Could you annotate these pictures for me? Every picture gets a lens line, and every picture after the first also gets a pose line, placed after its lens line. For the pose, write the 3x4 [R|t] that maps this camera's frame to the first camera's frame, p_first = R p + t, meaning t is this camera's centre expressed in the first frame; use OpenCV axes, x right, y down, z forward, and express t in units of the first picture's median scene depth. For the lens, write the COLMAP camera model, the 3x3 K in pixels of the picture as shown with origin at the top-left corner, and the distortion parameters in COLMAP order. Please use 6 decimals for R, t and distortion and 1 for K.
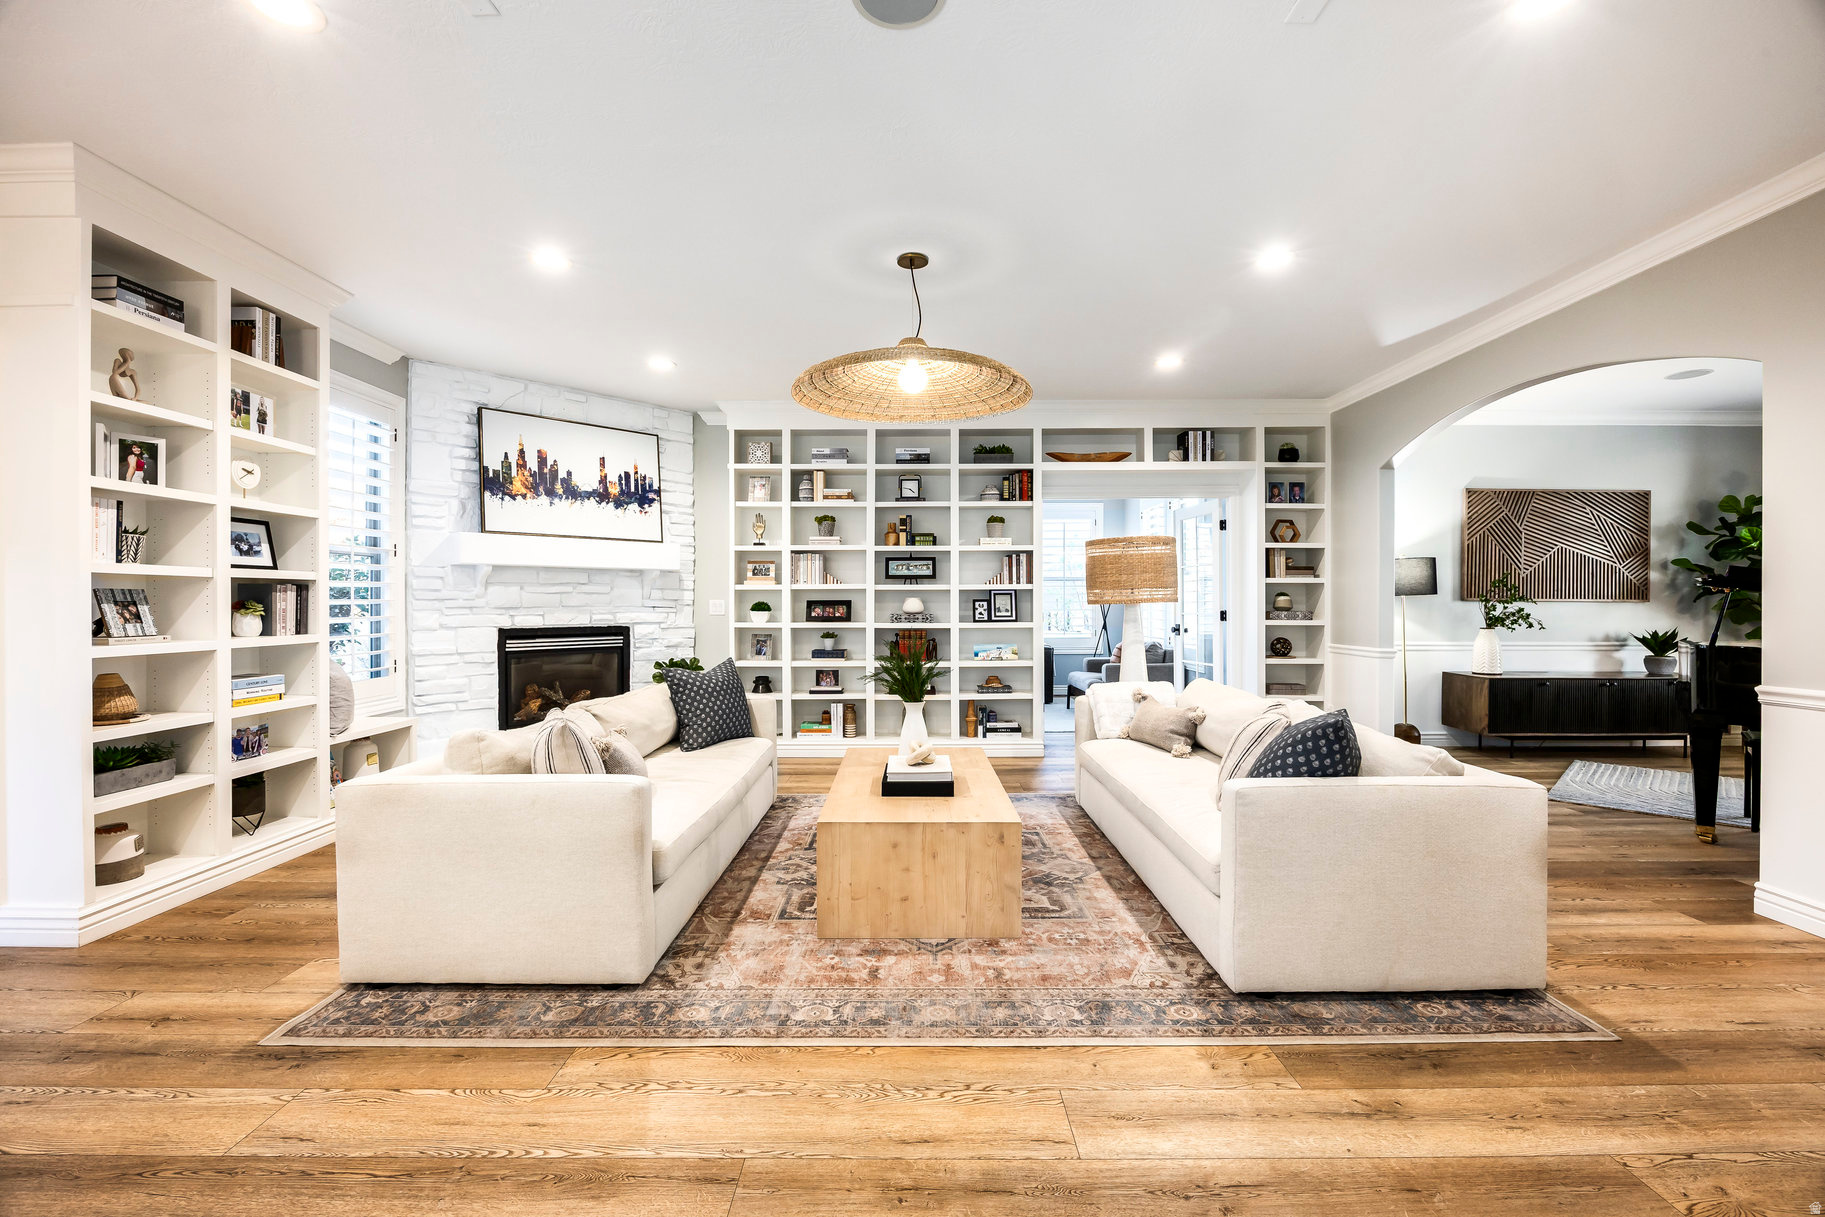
lens RADIAL K [[768.9, 0, 903.5], [0, 768.9, 607.2], [0, 0, 1]] dist [-0.009169, 0.000055]
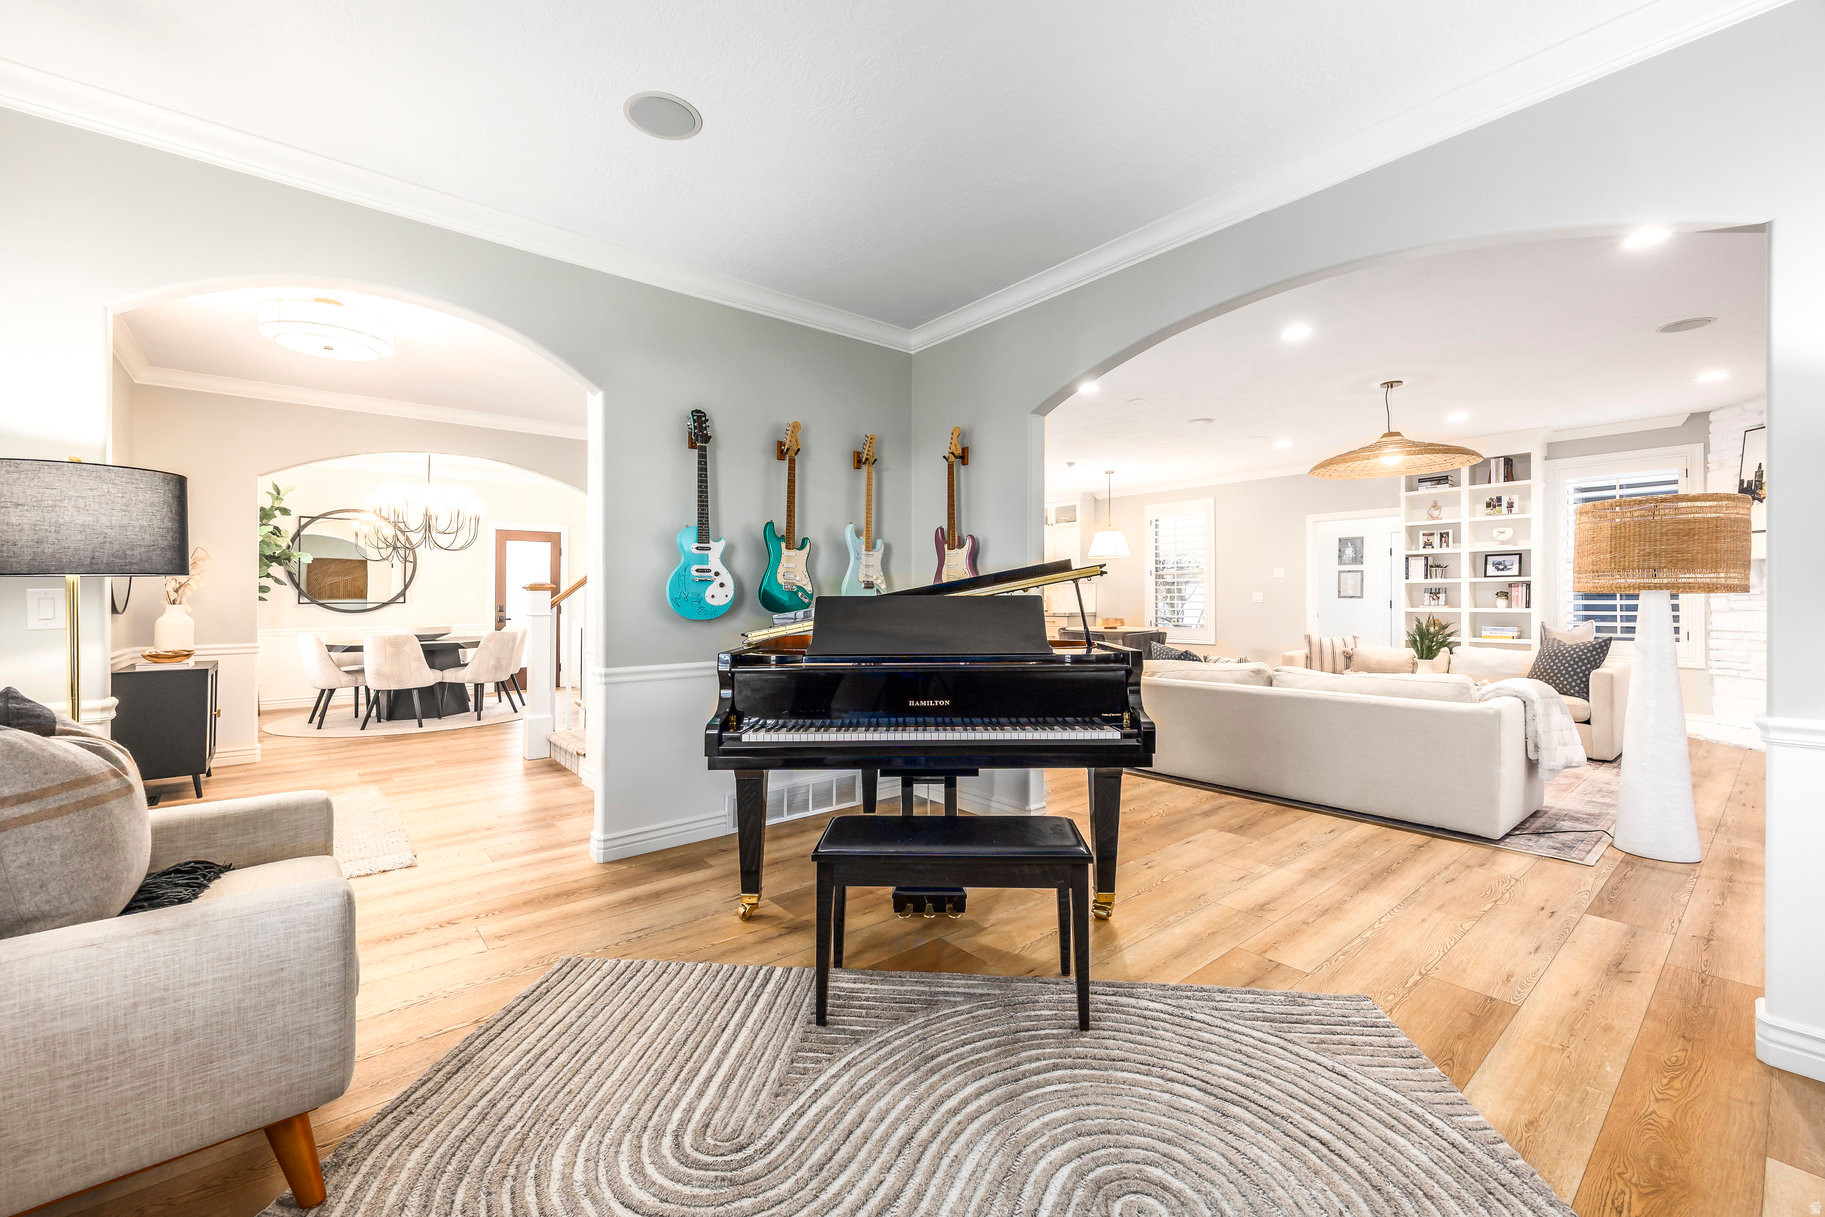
lens RADIAL K [[739.7, 0, 898.2], [0, 739.7, 600.4], [0, 0, 1]] dist [-0.001308, -0.000480]
pose [[-0.772015, 0.008384, -0.635549, 1.106128], [0.002833, 0.999948, 0.009749, -0.005613], [0.635598, 0.005726, -0.771999, 0.936734]]
